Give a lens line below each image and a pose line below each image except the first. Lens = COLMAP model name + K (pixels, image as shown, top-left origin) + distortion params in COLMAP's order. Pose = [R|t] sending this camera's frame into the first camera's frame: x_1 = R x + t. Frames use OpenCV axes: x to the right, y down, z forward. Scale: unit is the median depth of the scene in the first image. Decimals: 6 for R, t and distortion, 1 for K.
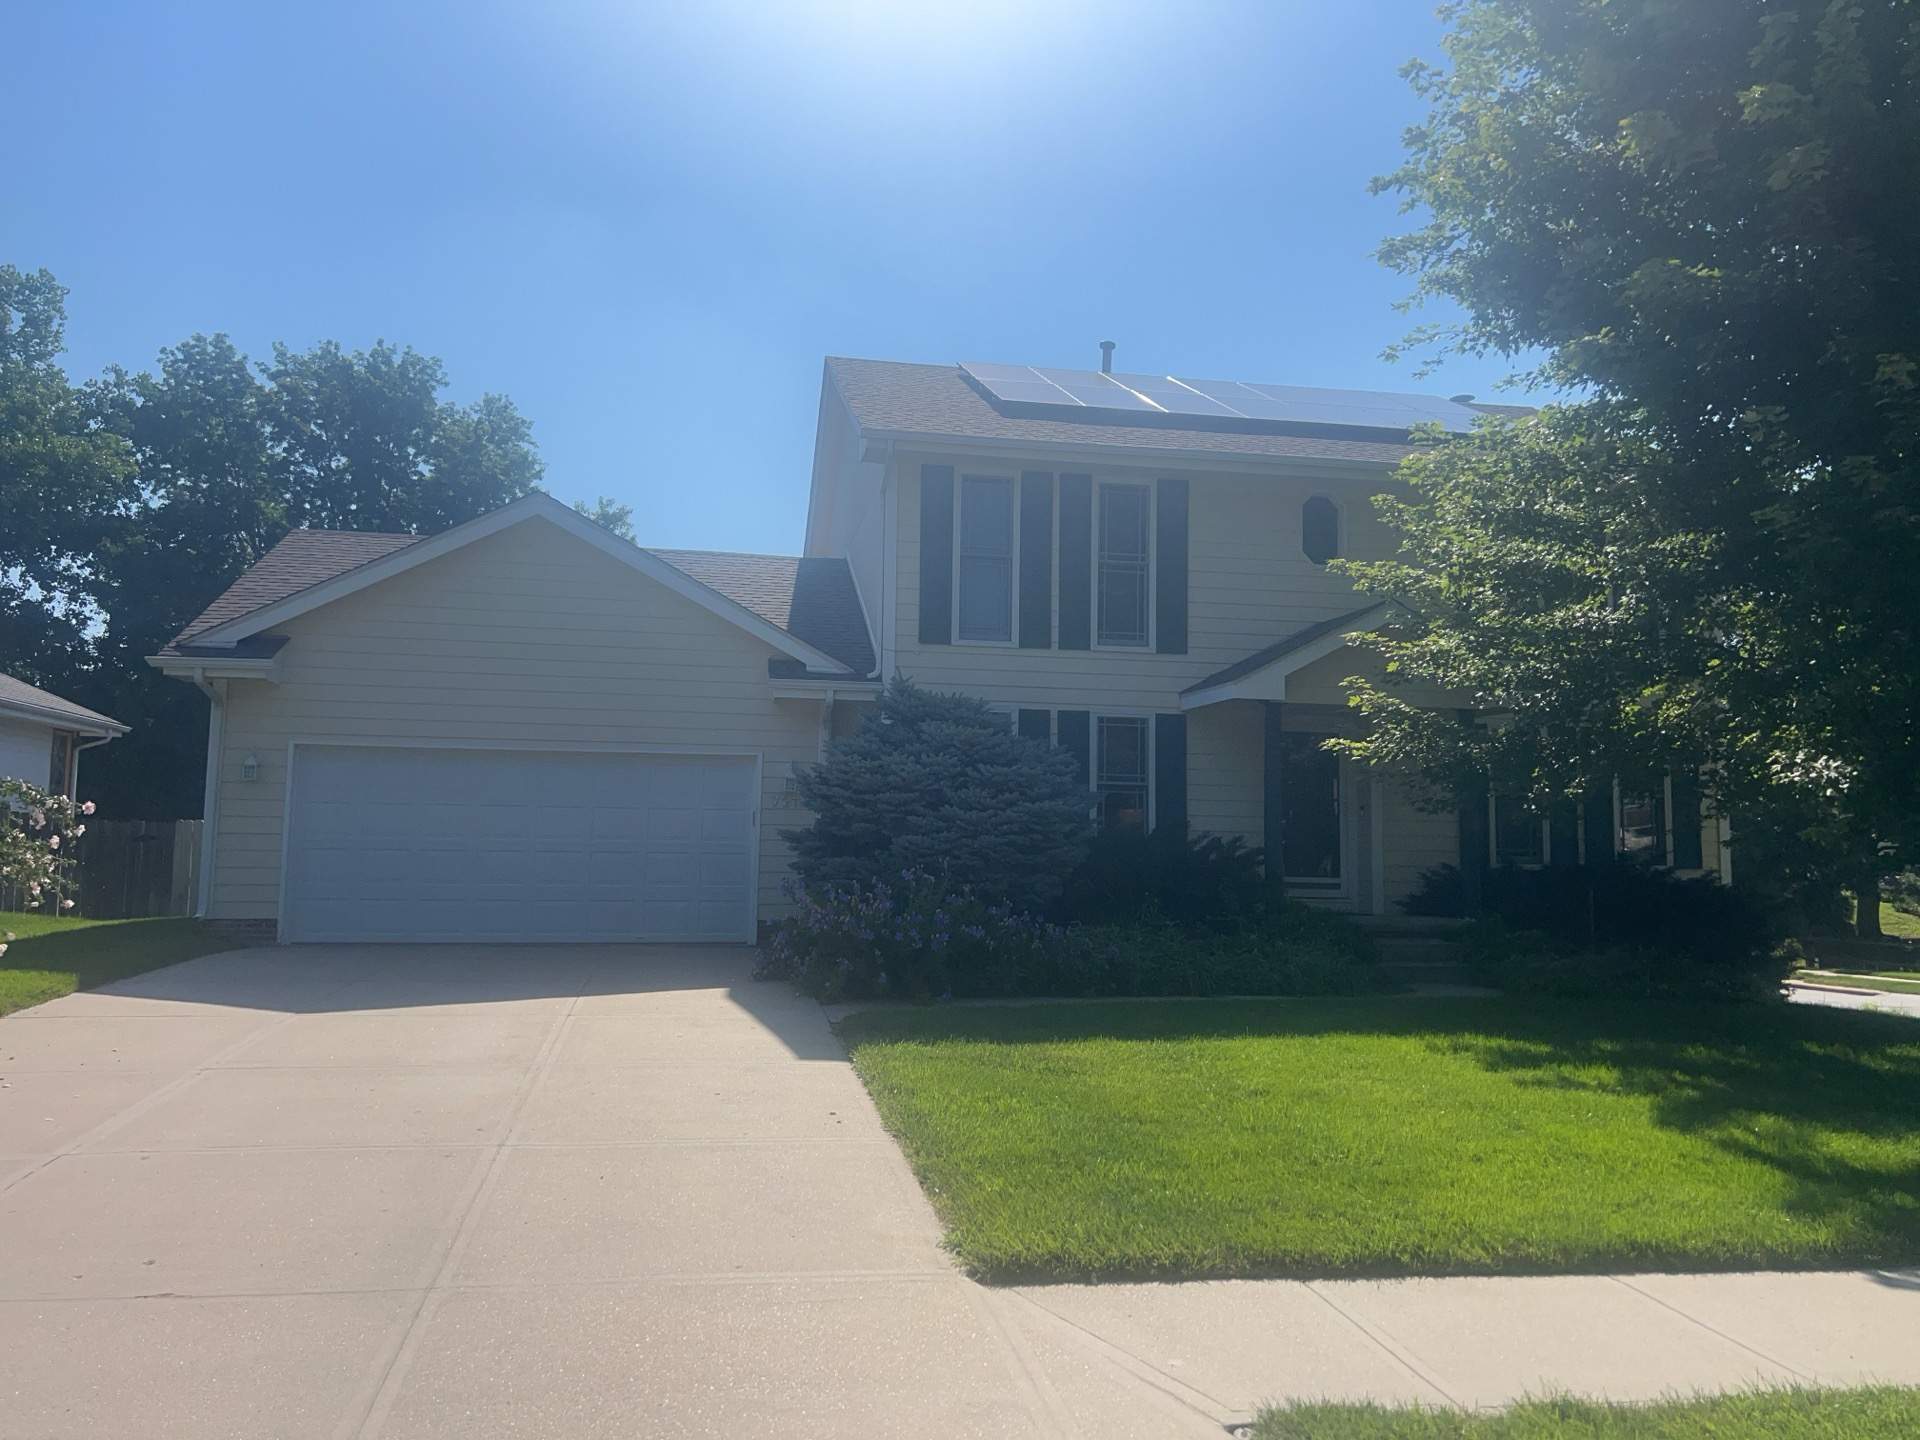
lens RADIAL K [[1494.3, 0, 969.1], [0, 1494.3, 719.7], [0, 0, 1]] dist [0.044598, -0.051250]
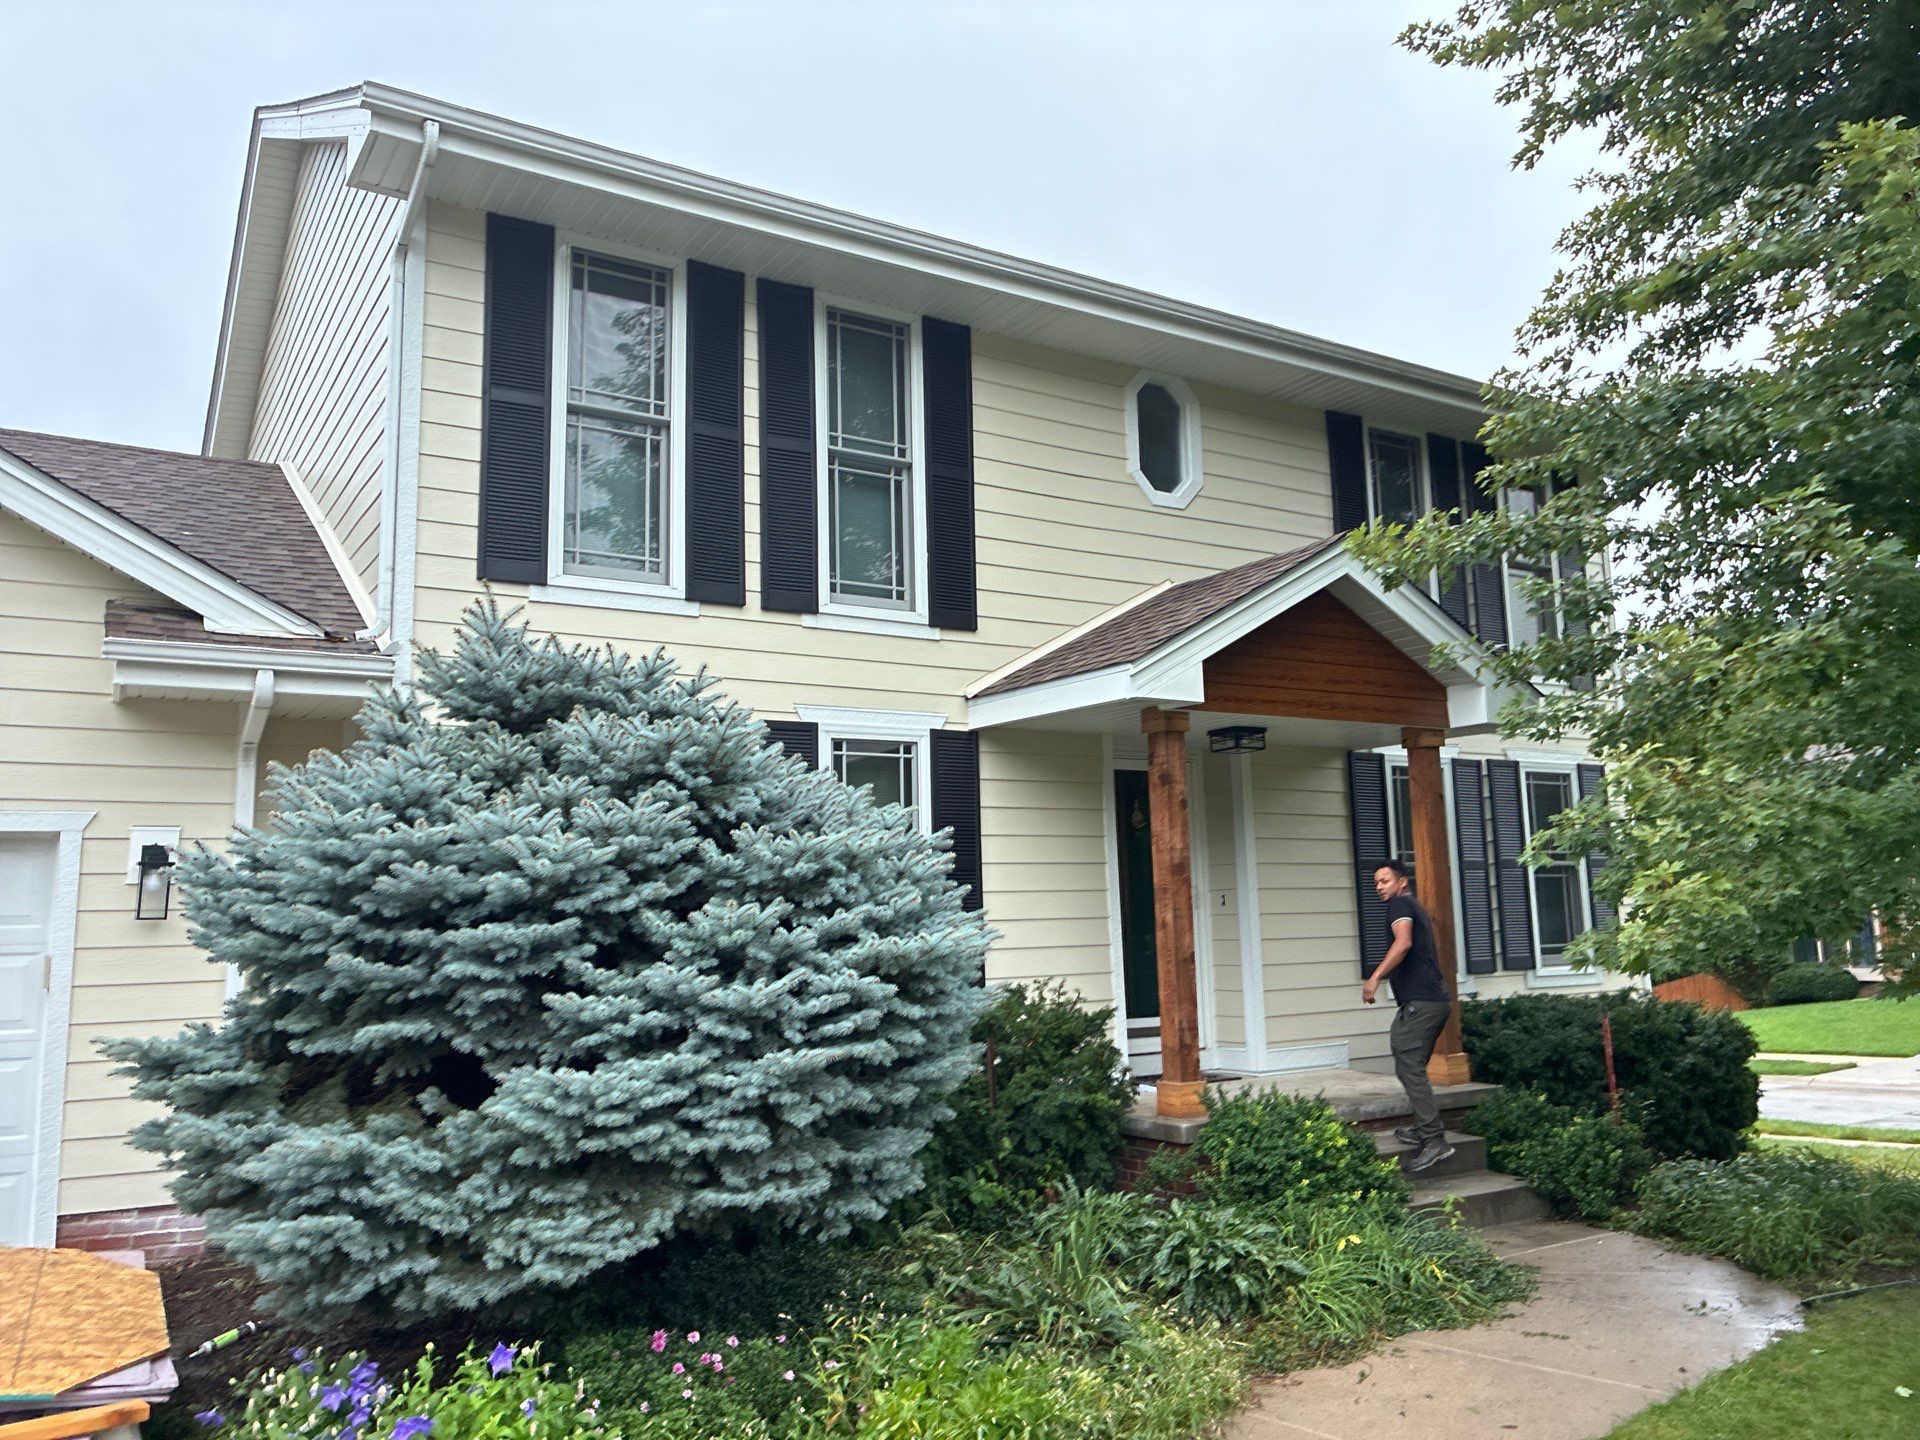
lens RADIAL K [[1494.3, 0, 967.8], [0, 1494.3, 698.9], [0, 0, 1]] dist [0.044598, -0.051250]
pose [[0.935768, 0.026282, 0.351636, -0.067891], [-0.007487, 0.998474, -0.054705, 0.016404], [-0.352537, 0.048559, 0.934537, 0.618709]]
